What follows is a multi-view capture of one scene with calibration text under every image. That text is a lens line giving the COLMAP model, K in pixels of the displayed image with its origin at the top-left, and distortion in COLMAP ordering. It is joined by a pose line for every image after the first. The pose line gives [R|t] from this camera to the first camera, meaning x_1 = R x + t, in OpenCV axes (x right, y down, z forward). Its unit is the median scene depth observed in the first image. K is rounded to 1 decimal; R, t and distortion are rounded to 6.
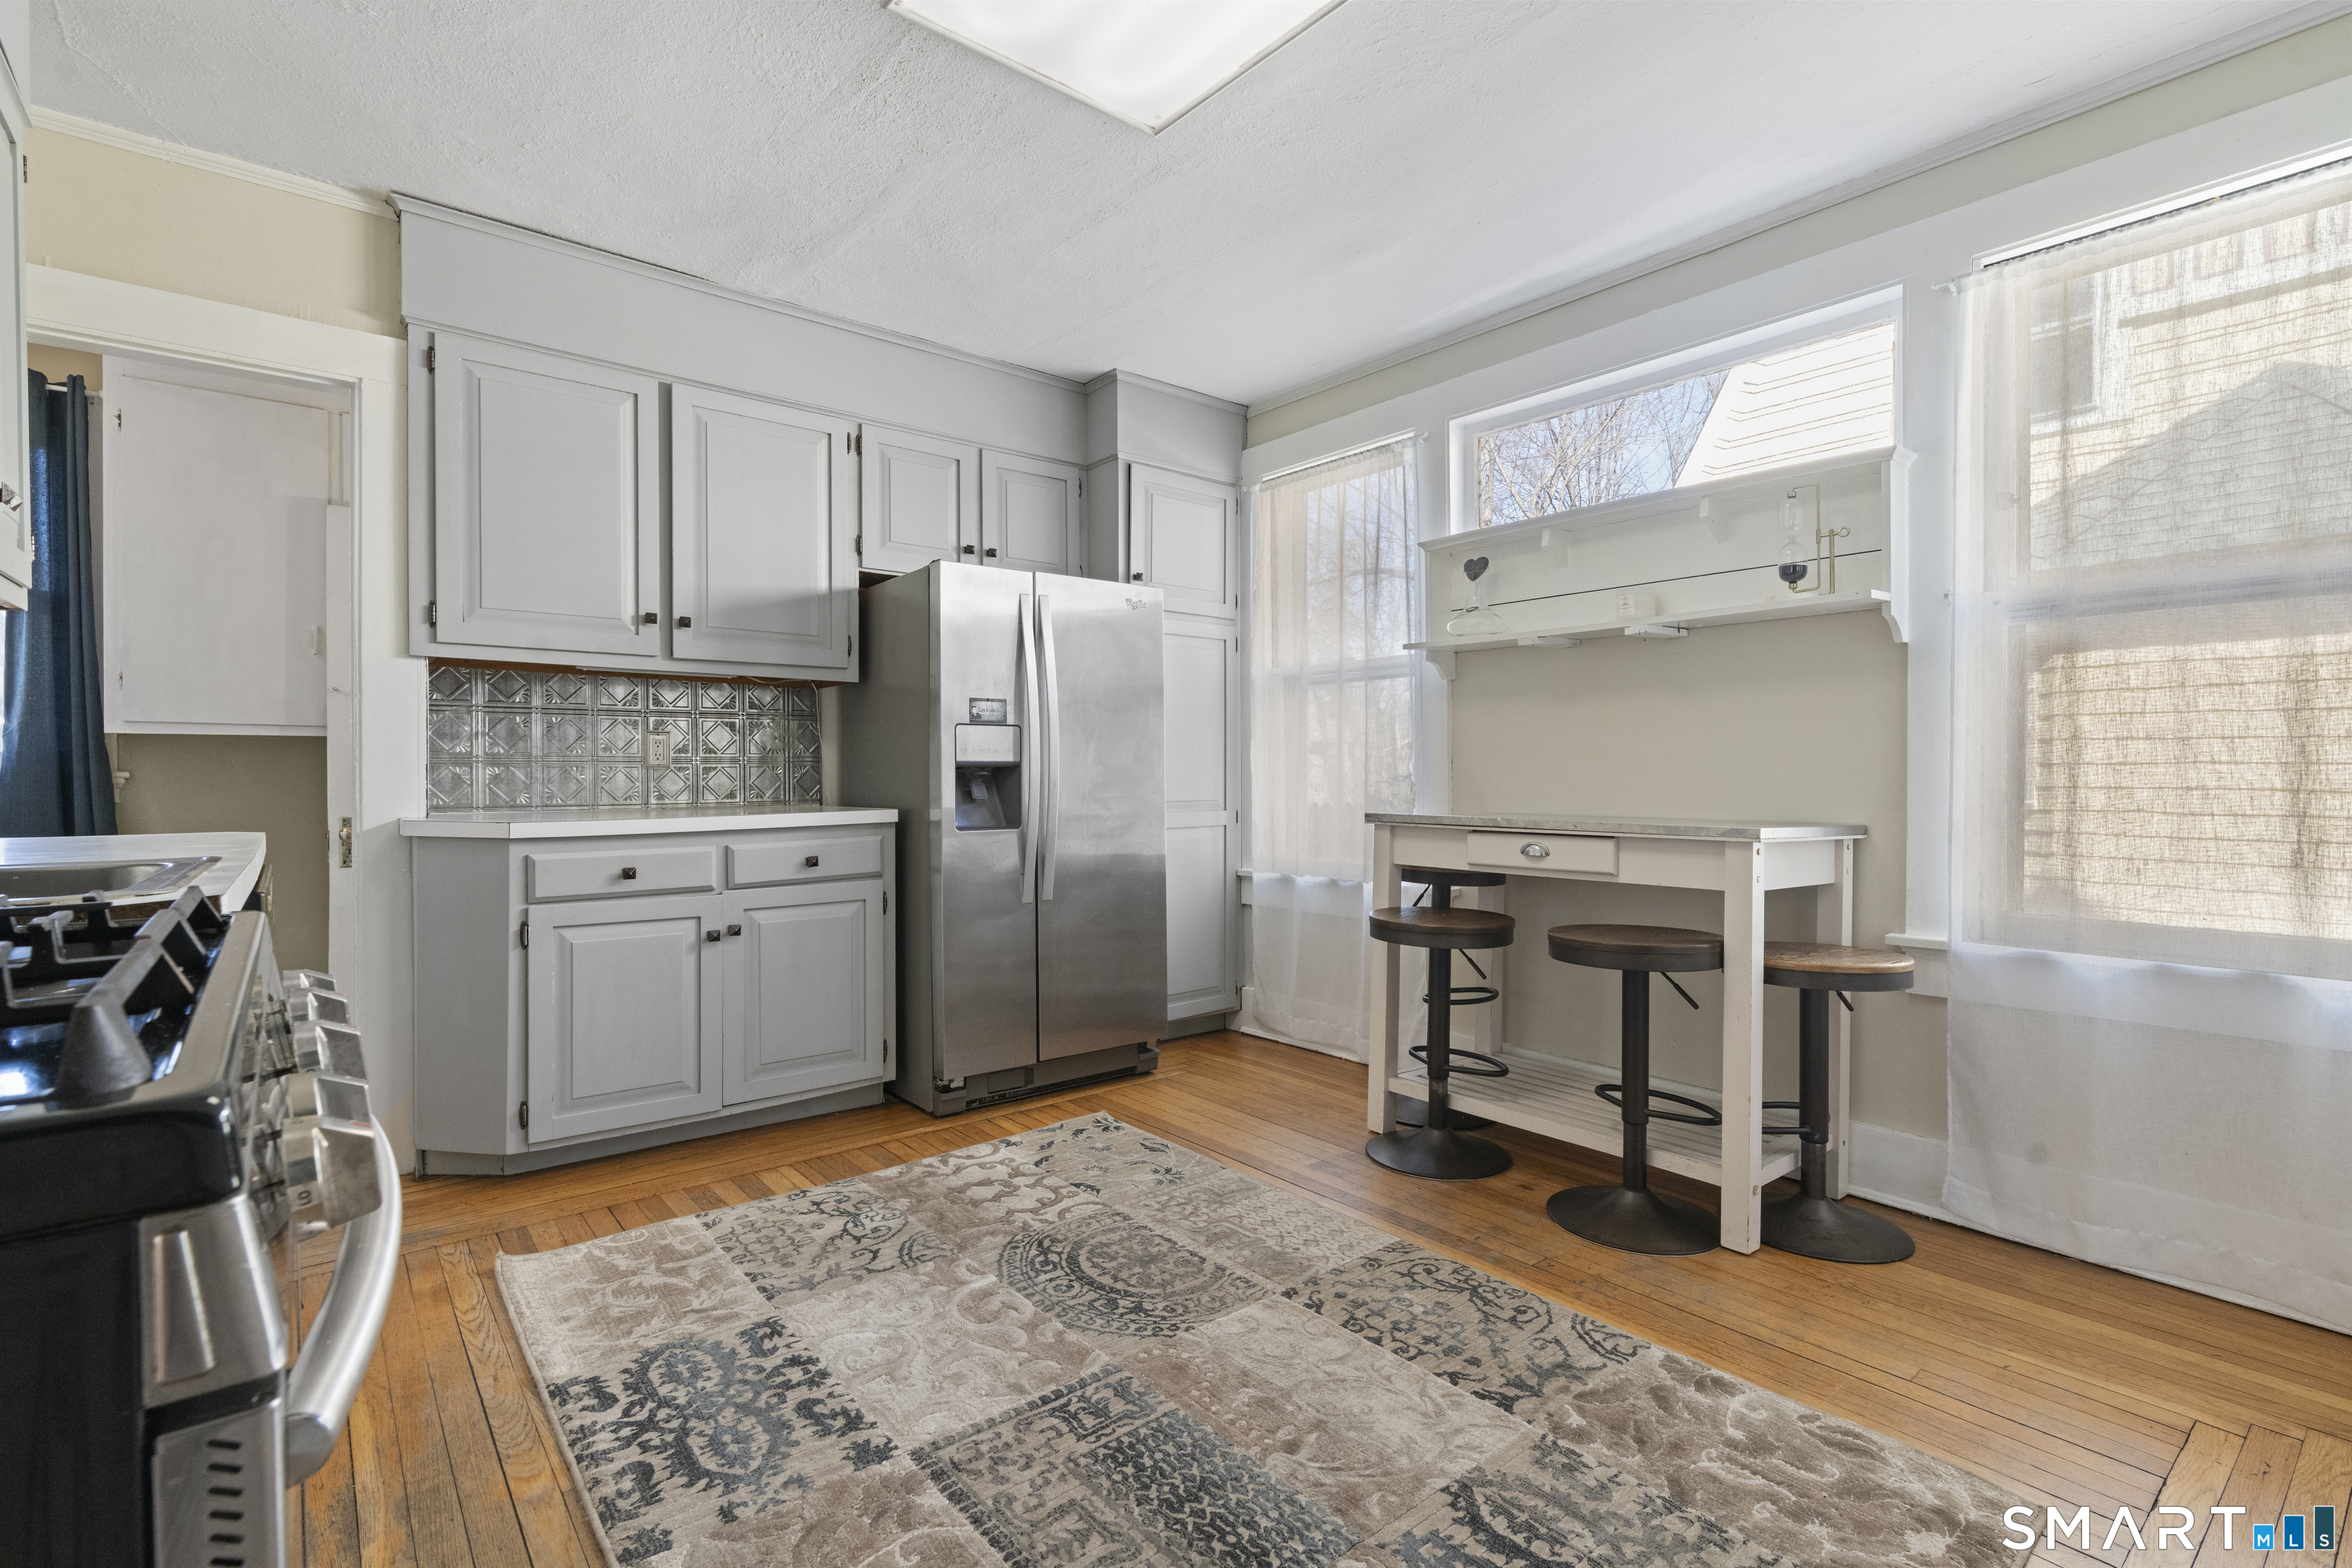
lens RADIAL K [[1076.6, 0, 1176.0], [0, 1076.6, 784.0], [0, 0, 1]] dist [-0.003331, -0.000271]
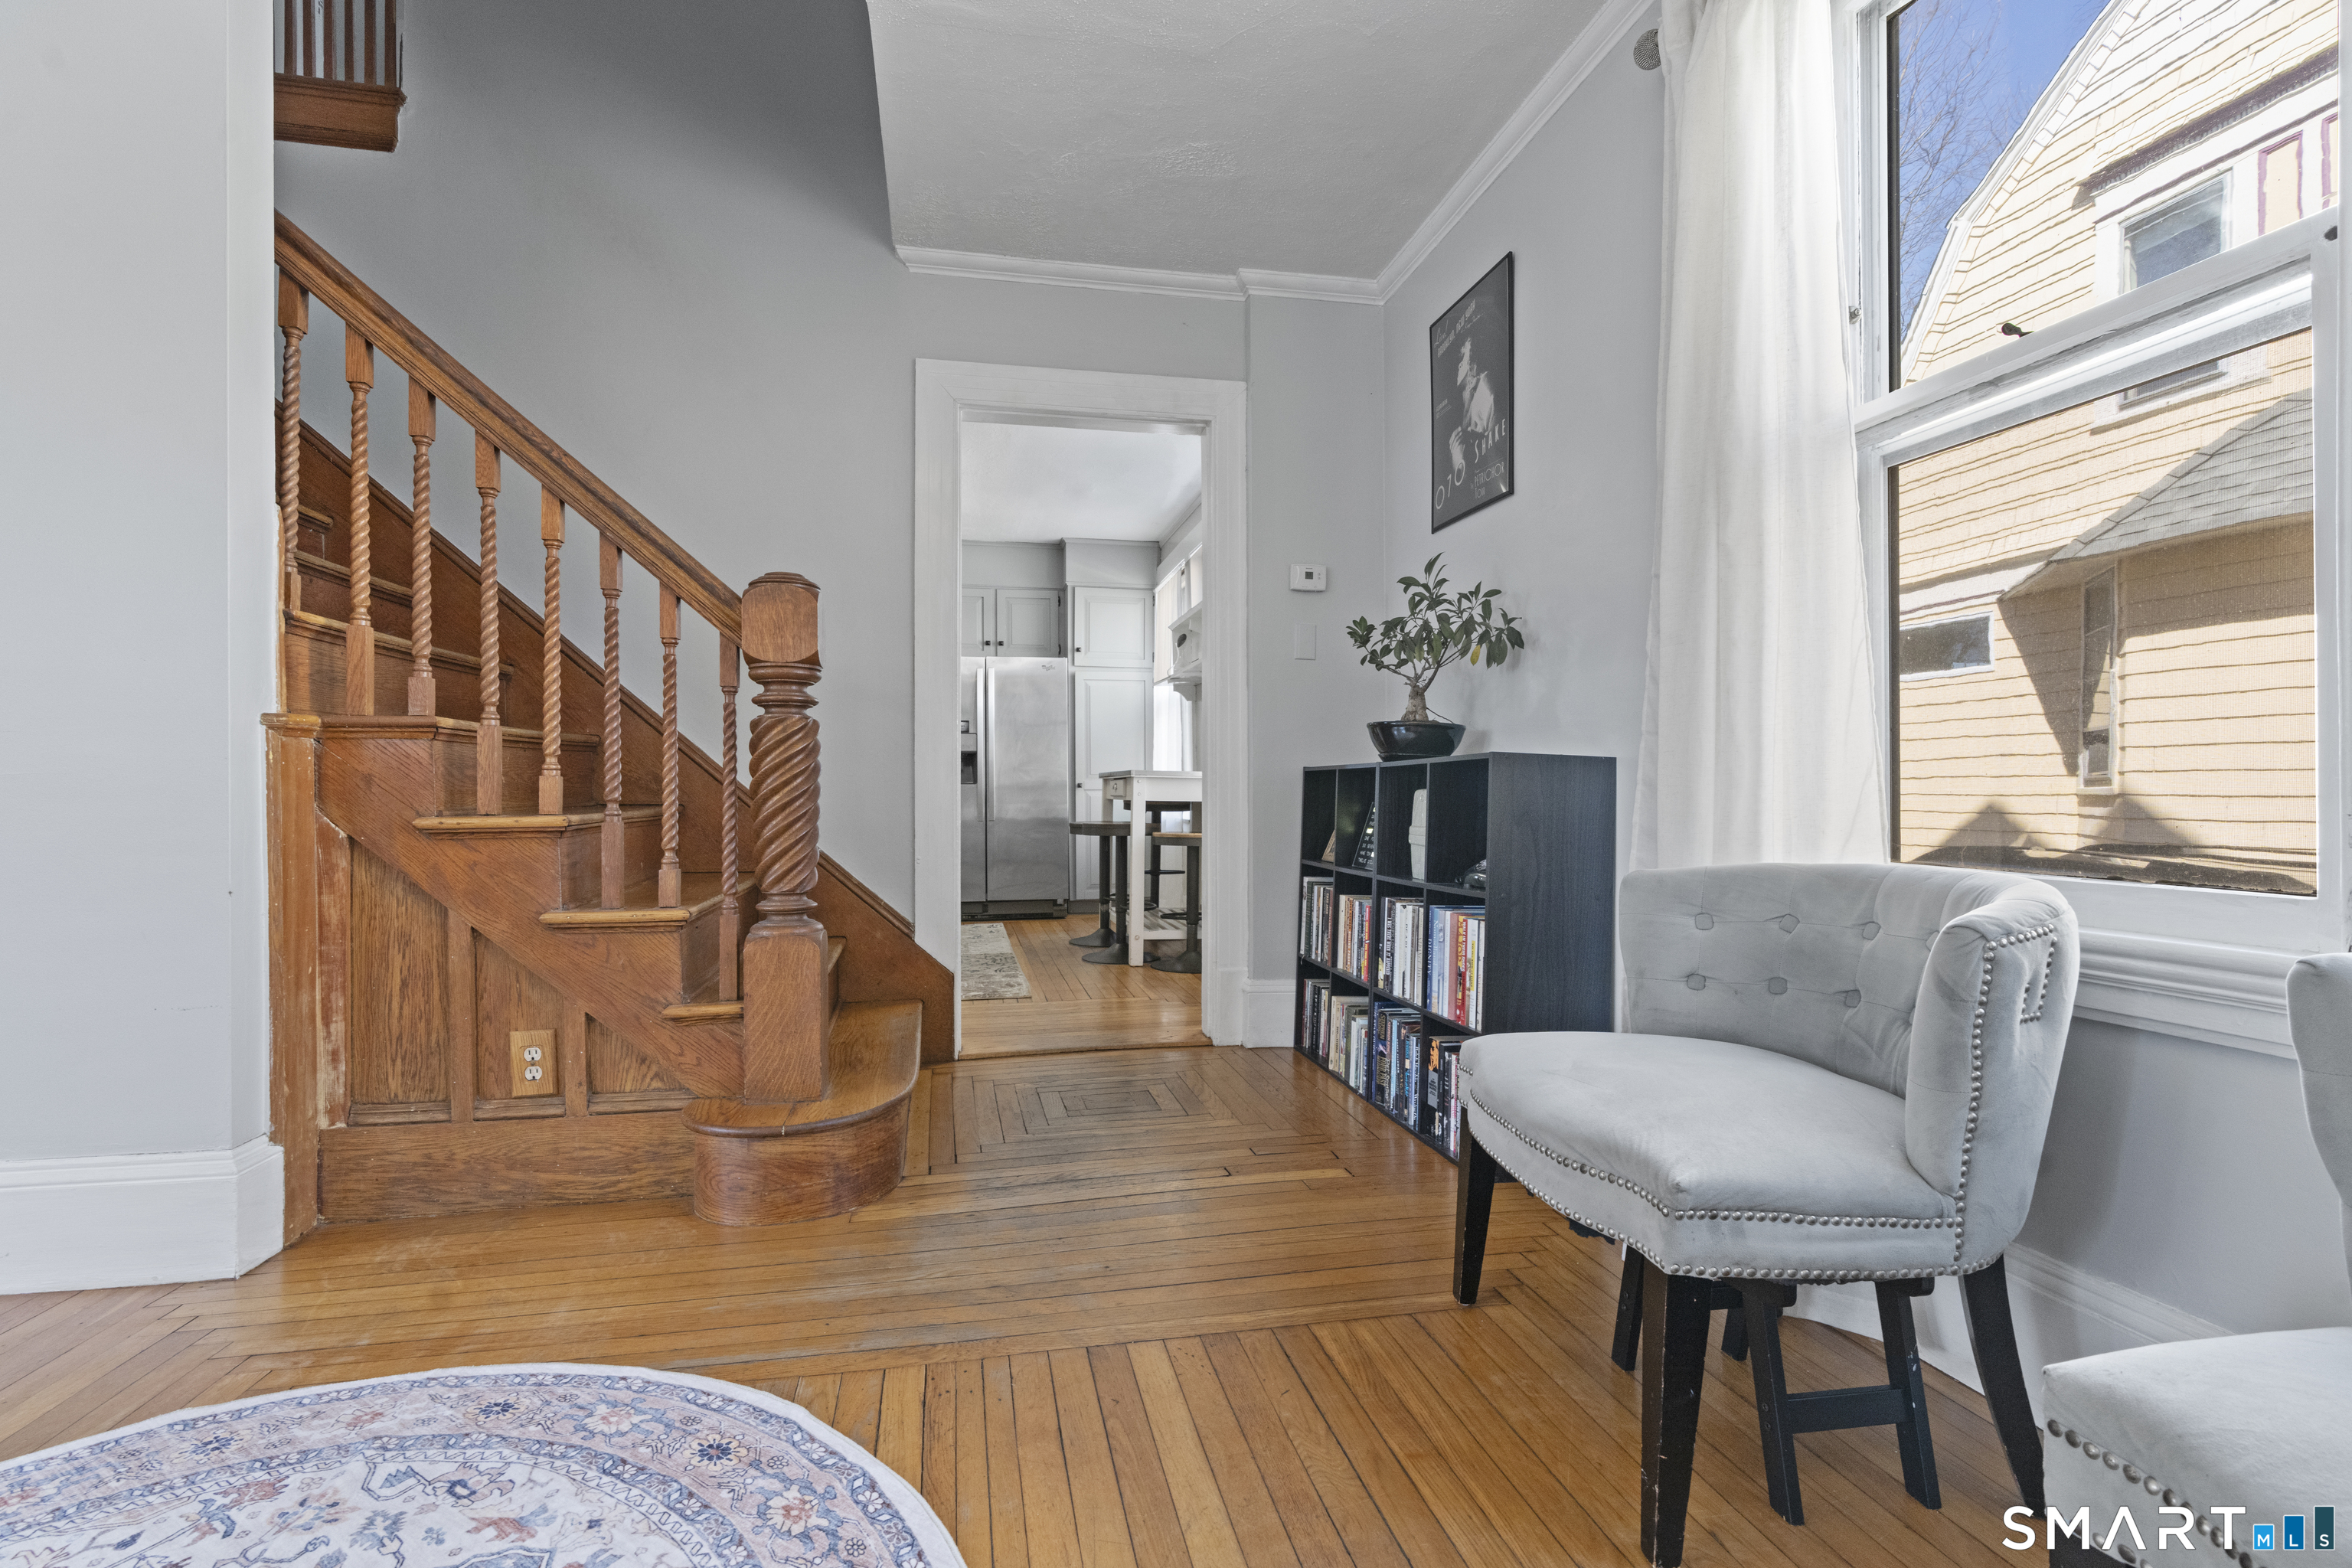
lens RADIAL K [[1068.7, 0, 1169.3], [0, 1068.7, 783.5], [0, 0, 1]] dist [0.001667, 0.001038]
pose [[0.886543, -0.002807, -0.462637, 1.377792], [-0.001720, 0.999955, -0.009365, 0.073385], [0.462643, 0.009098, 0.886498, -0.768085]]
